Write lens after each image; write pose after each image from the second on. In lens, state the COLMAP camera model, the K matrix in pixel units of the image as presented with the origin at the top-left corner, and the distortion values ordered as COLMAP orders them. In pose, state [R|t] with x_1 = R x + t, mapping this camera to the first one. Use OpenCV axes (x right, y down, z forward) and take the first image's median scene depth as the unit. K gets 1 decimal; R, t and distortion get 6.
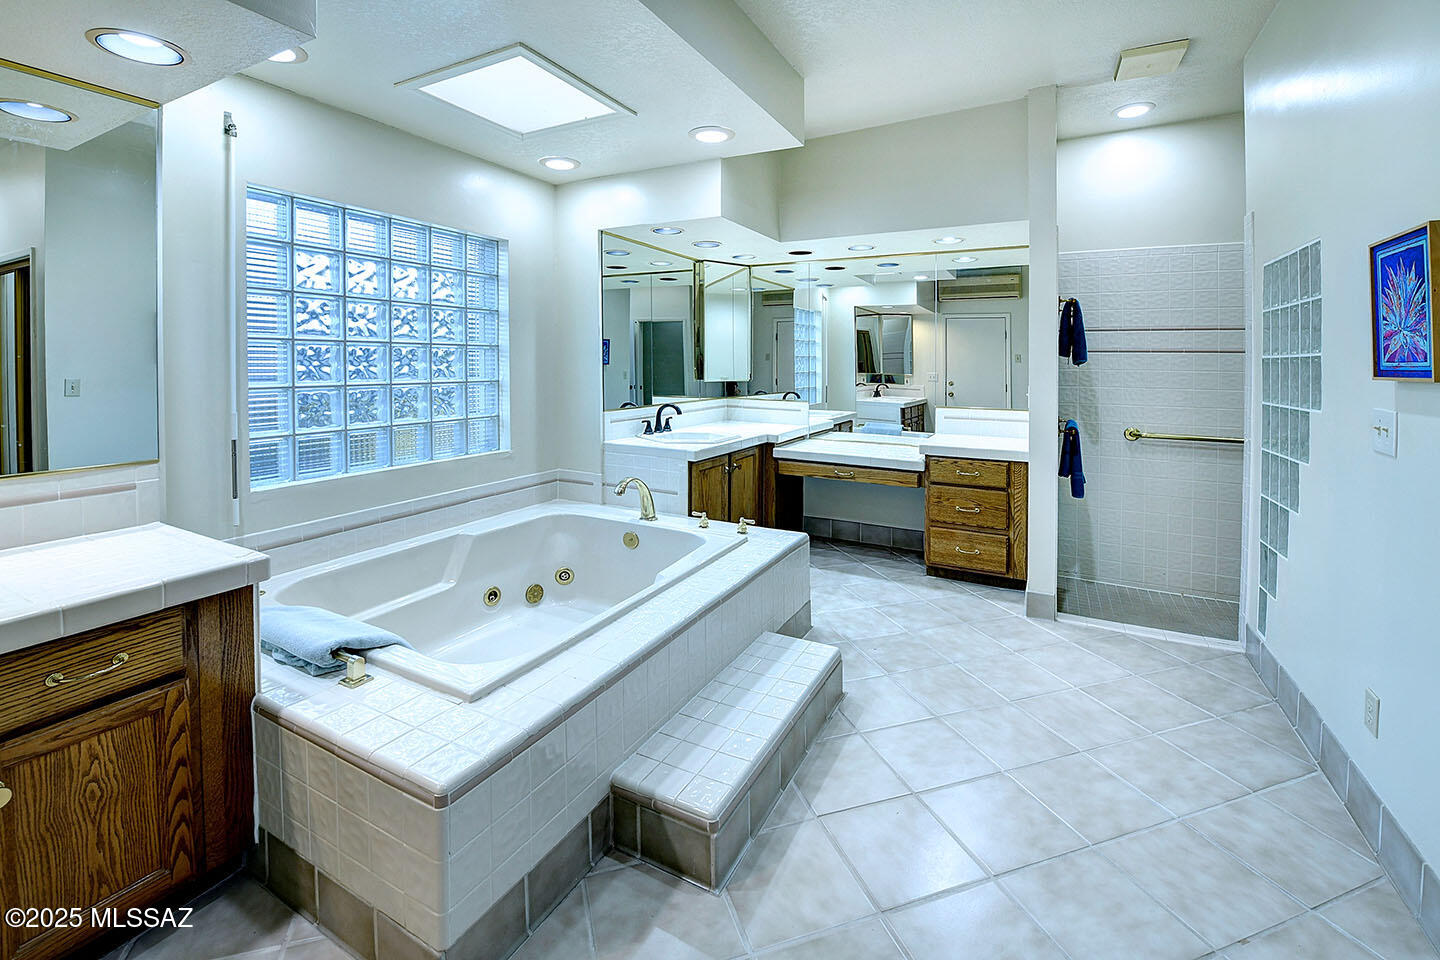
lens RADIAL K [[609.5, 0, 720.0], [0, 609.5, 372.4], [0, 0, 1]] dist [-0.021099, -0.000304]
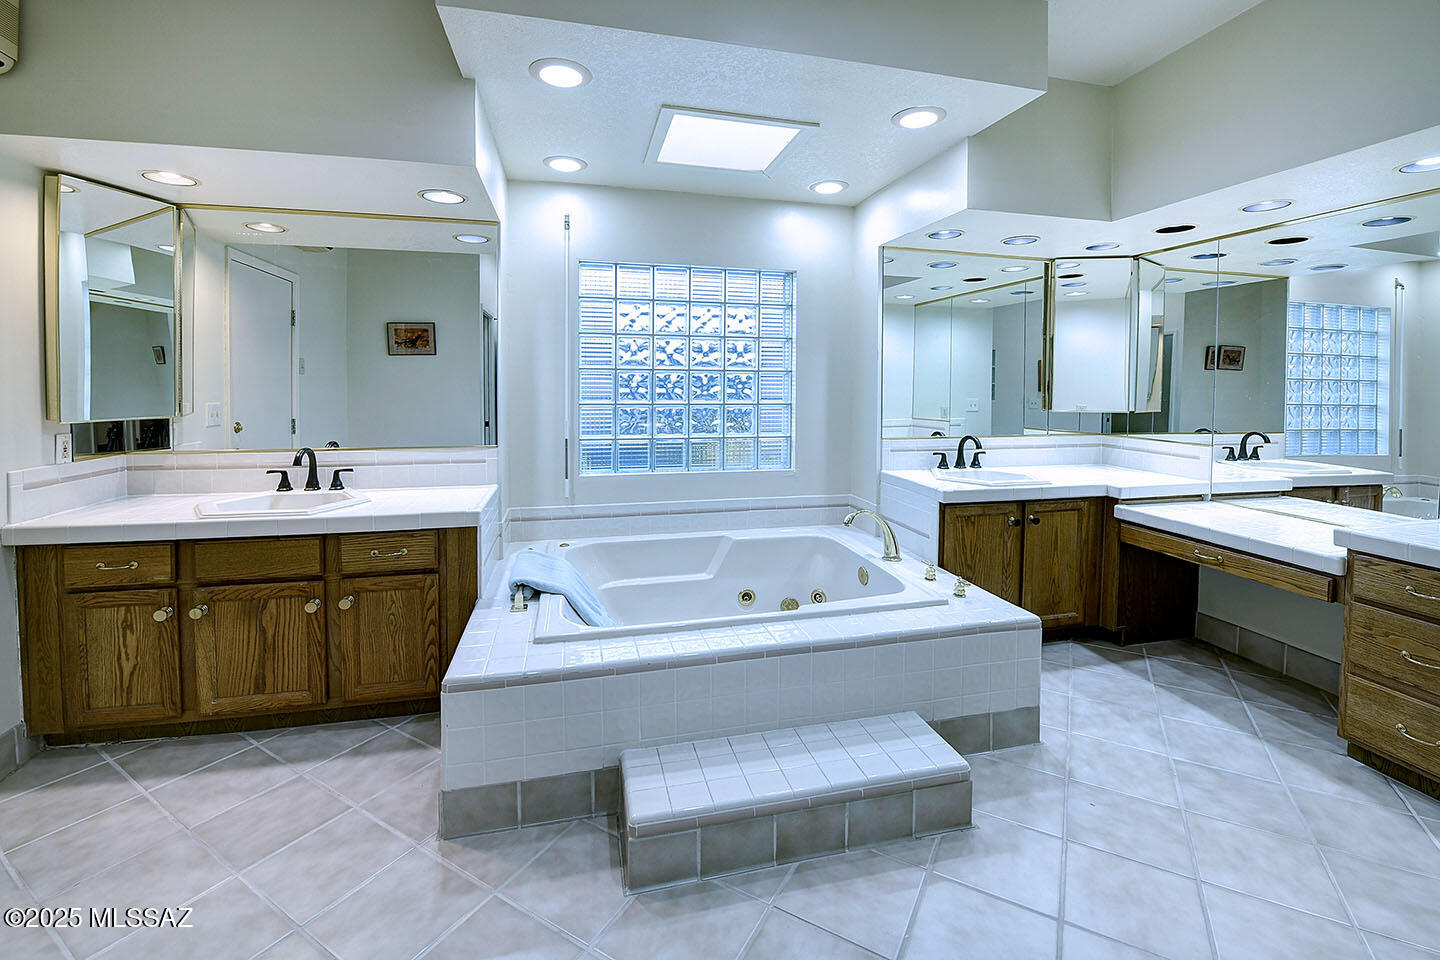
lens RADIAL K [[629.9, 0, 719.8], [0, 629.9, 404.9], [0, 0, 1]] dist [-0.025399, 0.000200]
pose [[0.668033, 0.024686, -0.743722, 0.398848], [-0.016075, 0.999695, 0.018743, -0.003055], [0.743958, -0.000566, 0.668226, 0.178756]]
